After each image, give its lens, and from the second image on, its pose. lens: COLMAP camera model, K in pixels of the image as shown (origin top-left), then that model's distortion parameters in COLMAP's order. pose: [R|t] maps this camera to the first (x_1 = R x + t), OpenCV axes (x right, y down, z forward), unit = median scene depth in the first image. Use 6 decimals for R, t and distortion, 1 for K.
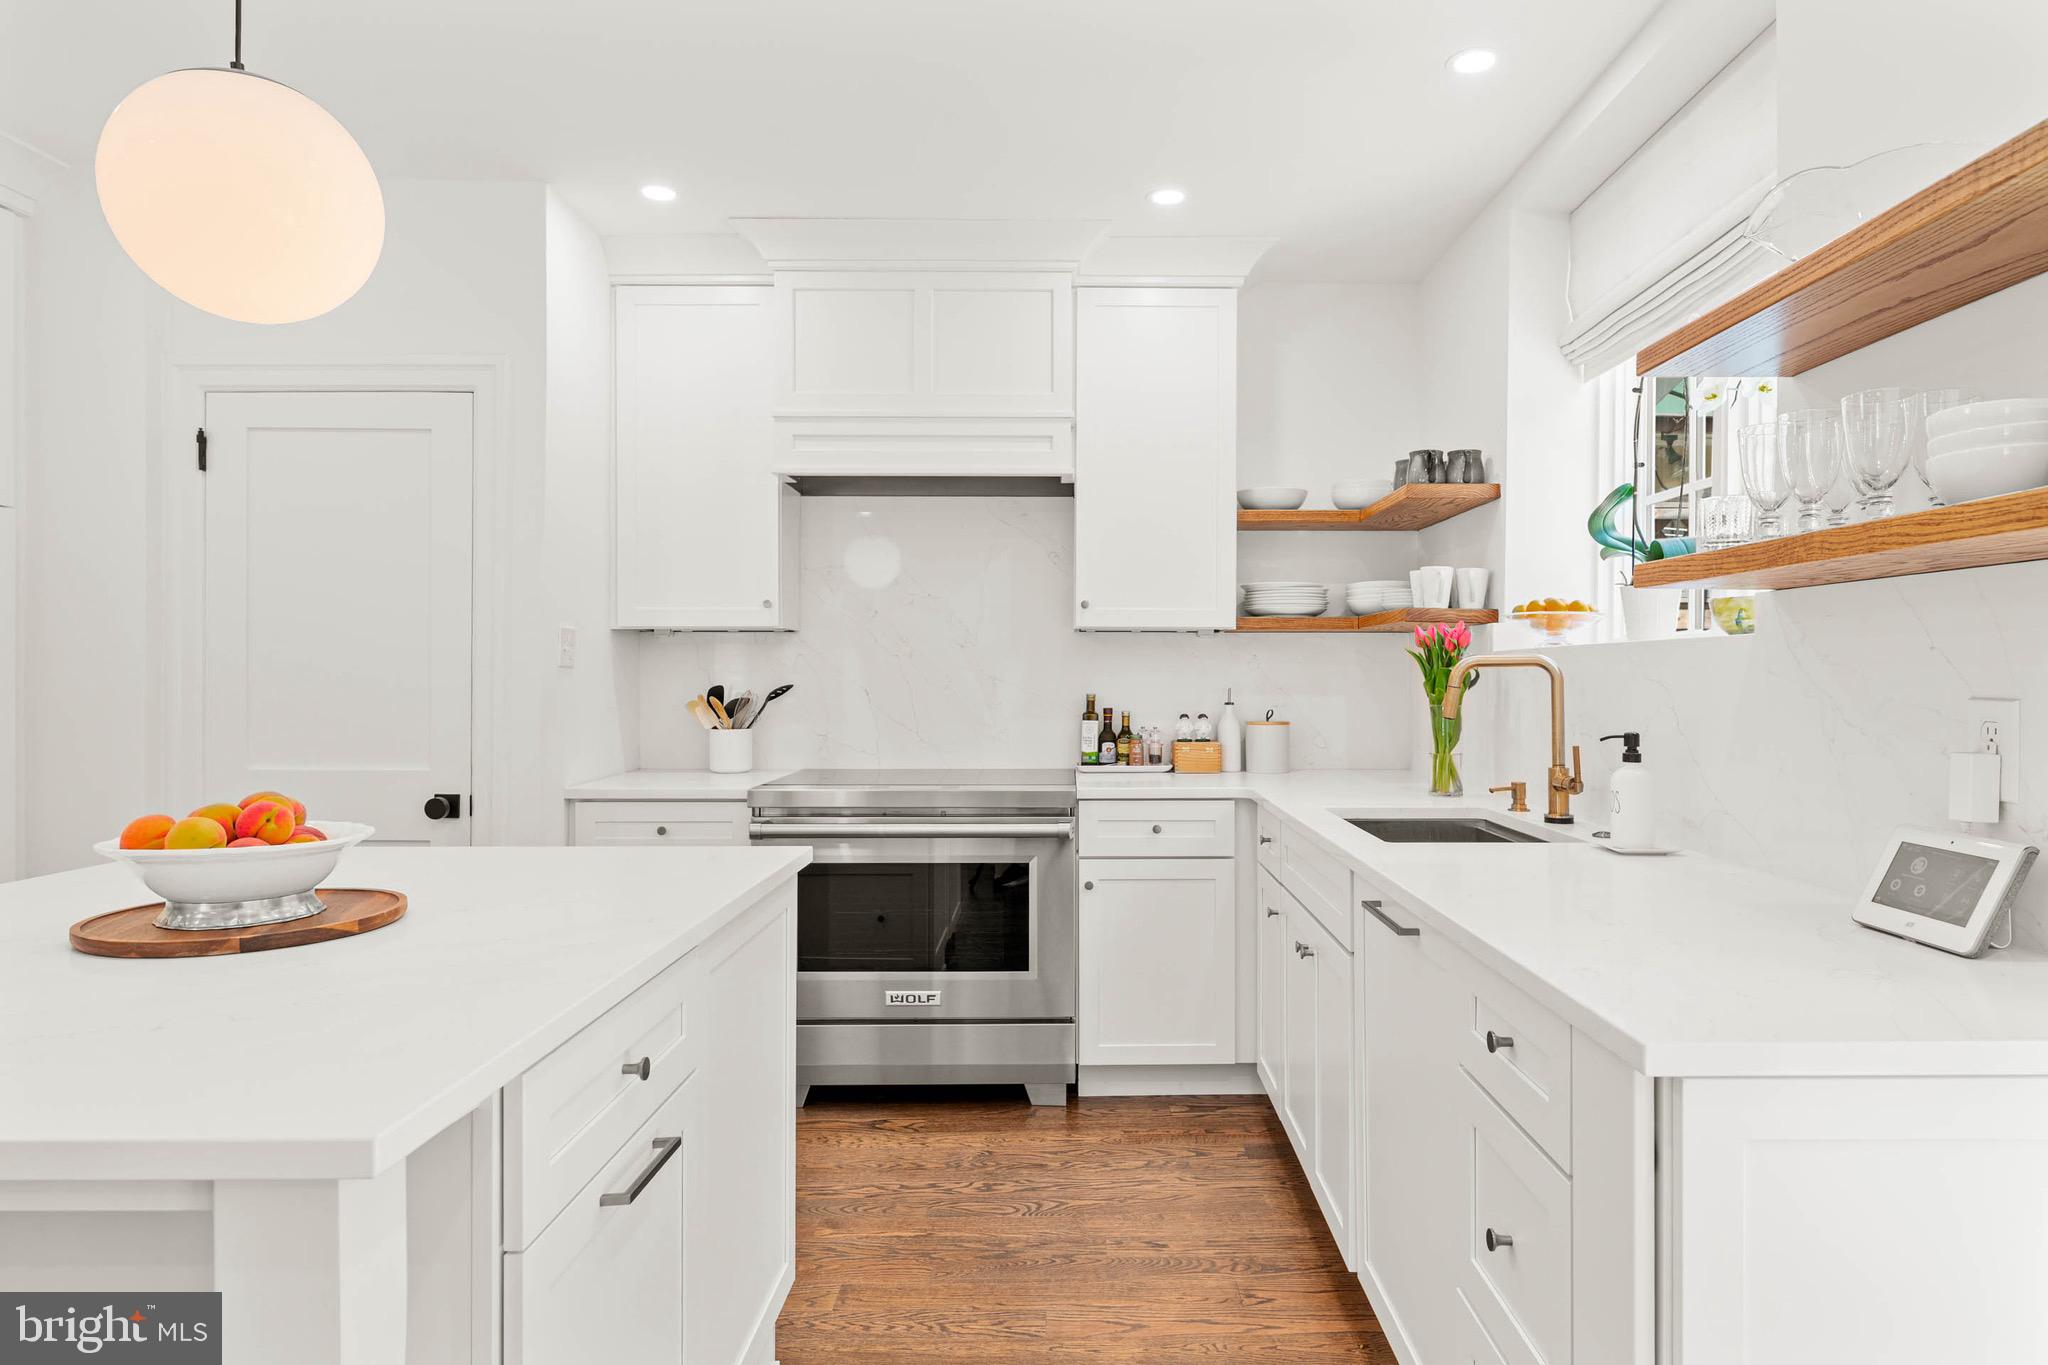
lens RADIAL K [[1203.4, 0, 1075.4], [0, 1203.4, 679.9], [0, 0, 1]] dist [0.001144, 0.000499]
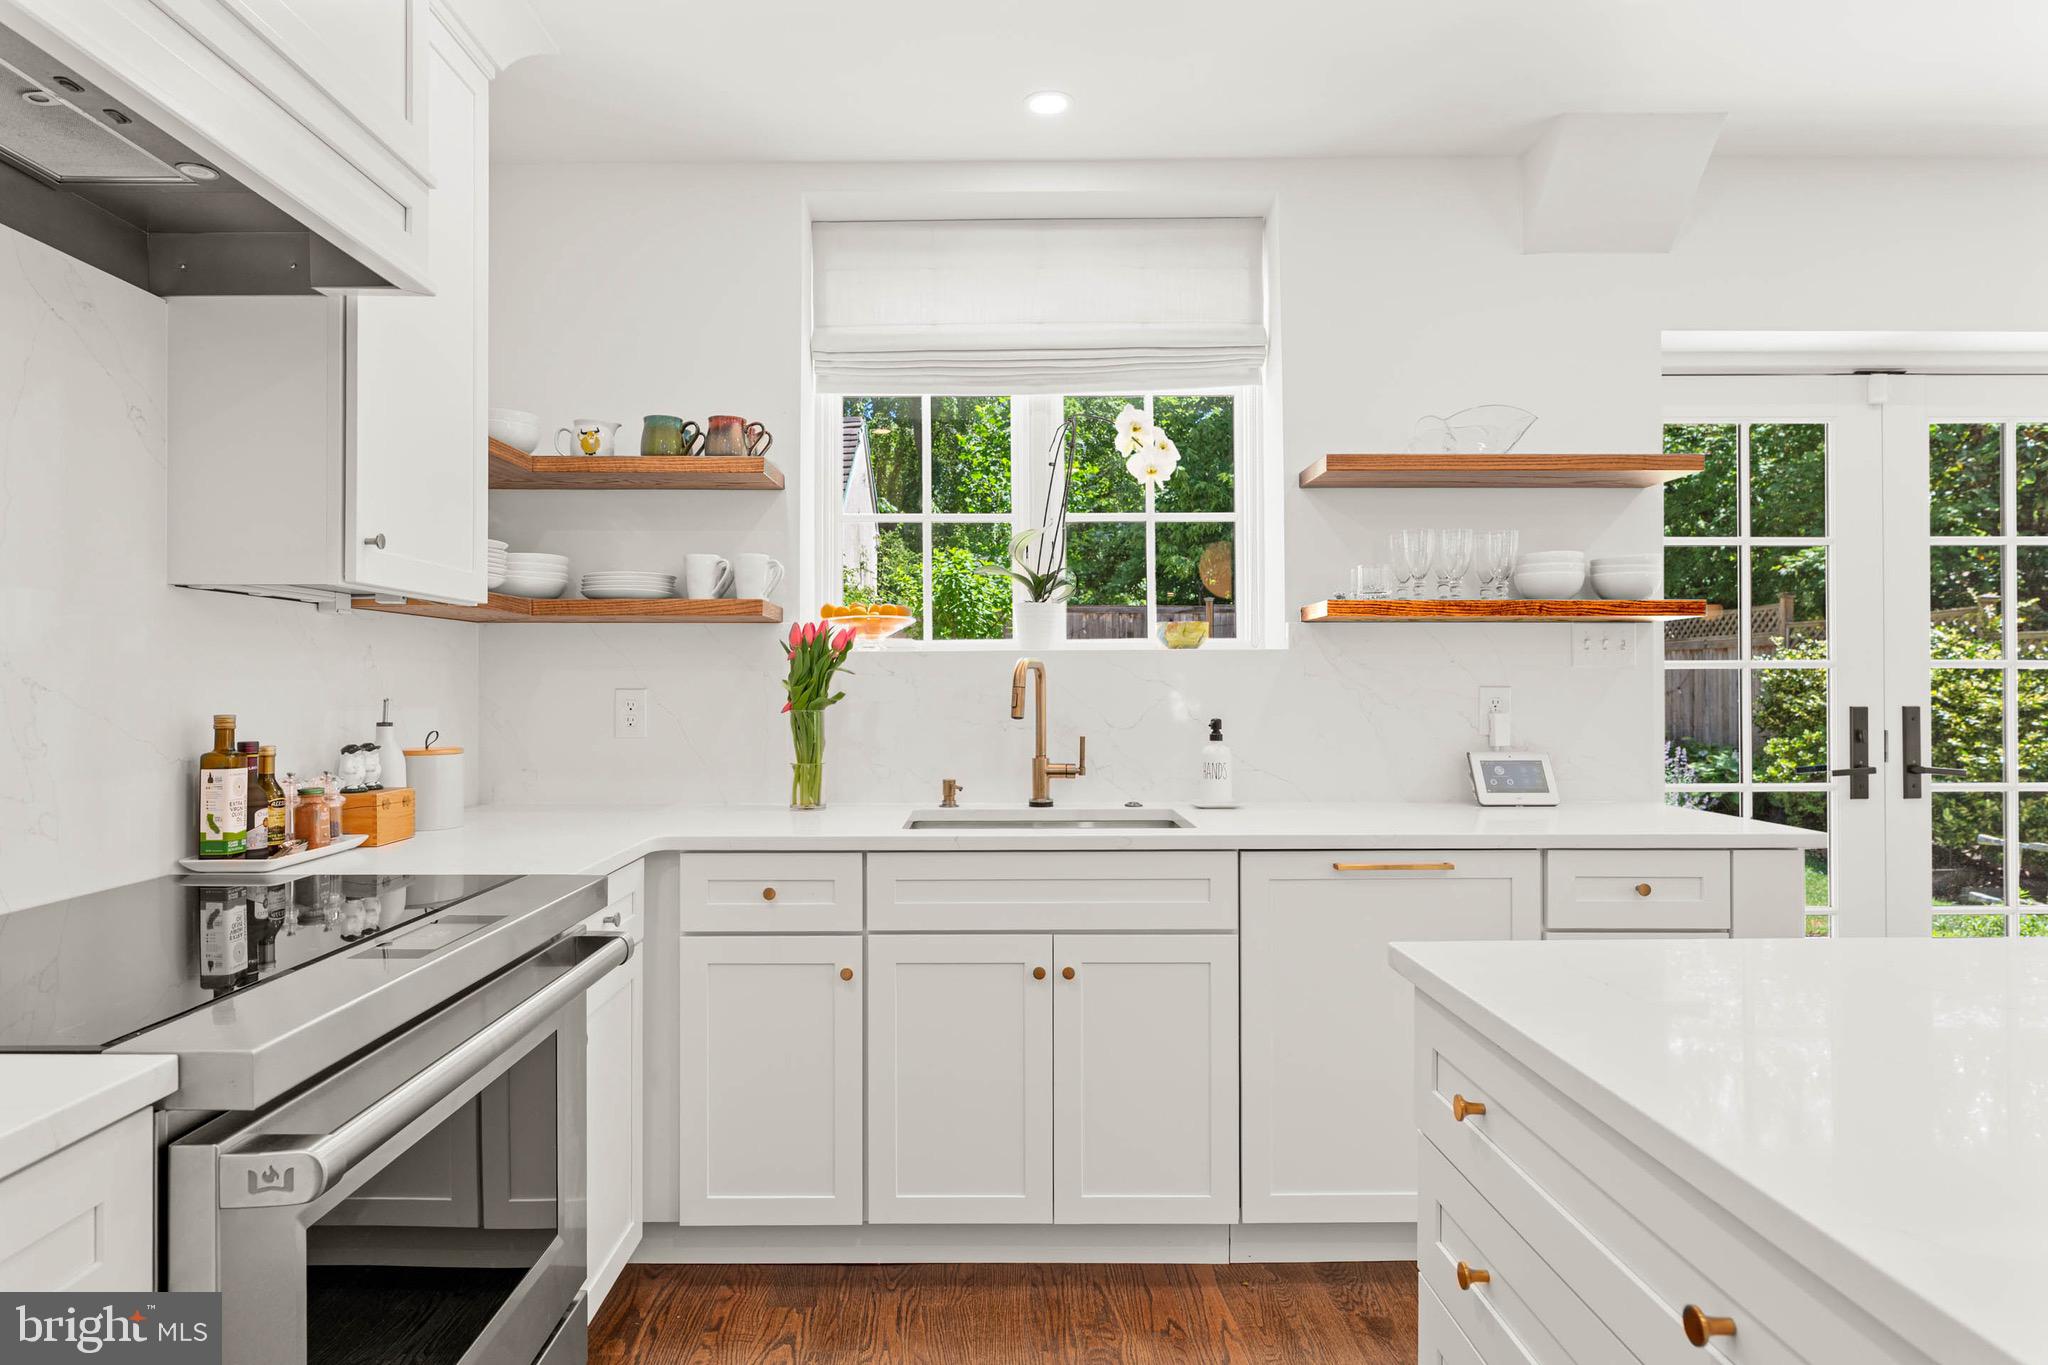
lens RADIAL K [[1192.3, 0, 998.4], [0, 1192.3, 684.0], [0, 0, 1]] dist [0.000455, -0.000031]
pose [[-0.001035, -0.003125, 0.999995, -0.589135], [0.006997, 0.999971, 0.003132, -0.000705], [-0.999975, 0.007000, -0.001013, 0.845304]]
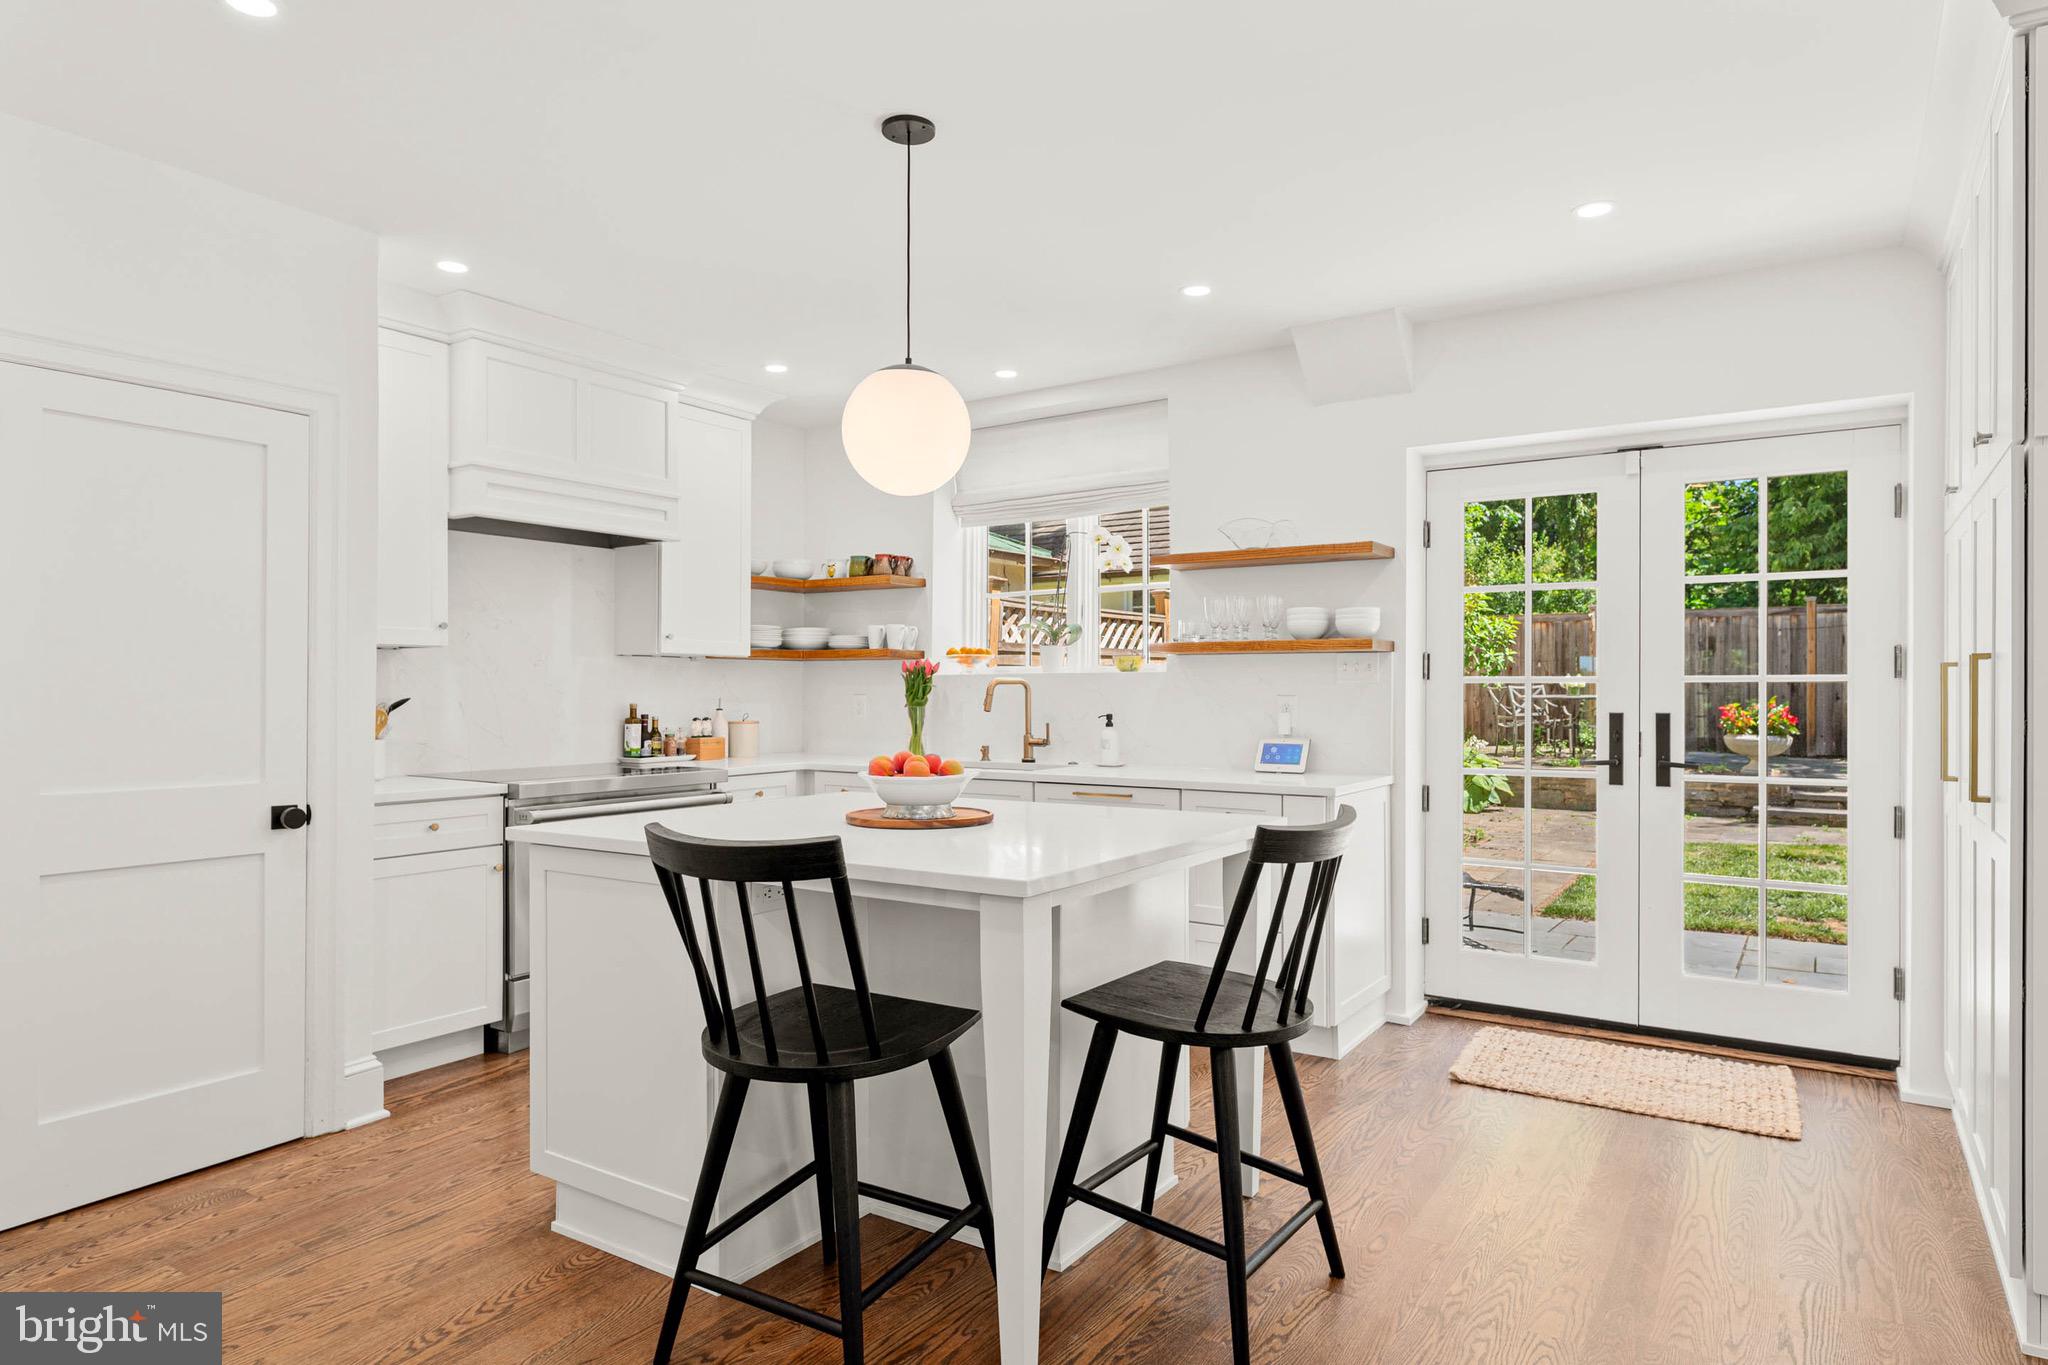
lens RADIAL K [[1193.9, 0, 1022.5], [0, 1193.9, 692.7], [0, 0, 1]] dist [0.002139, -0.000170]
pose [[0.559432, -0.001892, 0.828874, -1.011057], [0.004465, 0.999990, -0.000731, 0.003452], [-0.828864, 0.004109, 0.559435, -0.081107]]
